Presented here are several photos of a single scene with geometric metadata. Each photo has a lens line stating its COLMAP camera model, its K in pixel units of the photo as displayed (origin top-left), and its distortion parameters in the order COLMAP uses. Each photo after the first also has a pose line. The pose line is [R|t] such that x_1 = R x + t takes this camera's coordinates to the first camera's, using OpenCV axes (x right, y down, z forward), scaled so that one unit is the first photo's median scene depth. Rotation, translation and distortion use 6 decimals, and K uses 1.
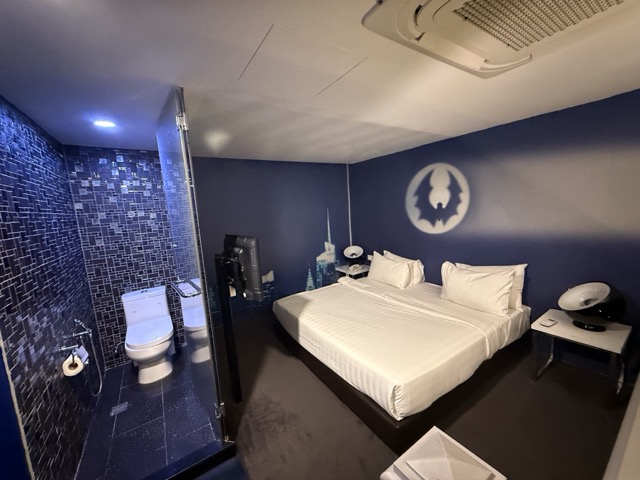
lens RADIAL K [[257.6, 0, 319.2], [0, 257.6, 240.5], [0, 0, 1]] dist [0.001167, -0.000150]
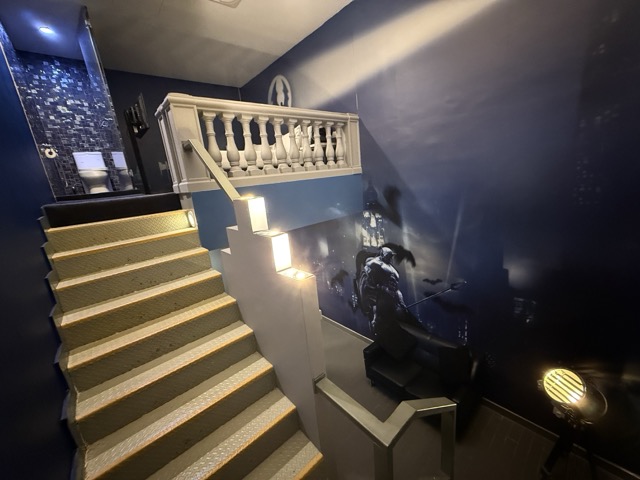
lens RADIAL K [[257.6, 0, 321.0], [0, 257.6, 240.0], [0, 0, 1]] dist [0.001167, -0.000150]
pose [[0.990783, -0.065091, 0.118792, 0.567481], [0.052050, 0.992594, 0.109762, 0.666284], [-0.125057, -0.102567, 0.986834, -0.869275]]
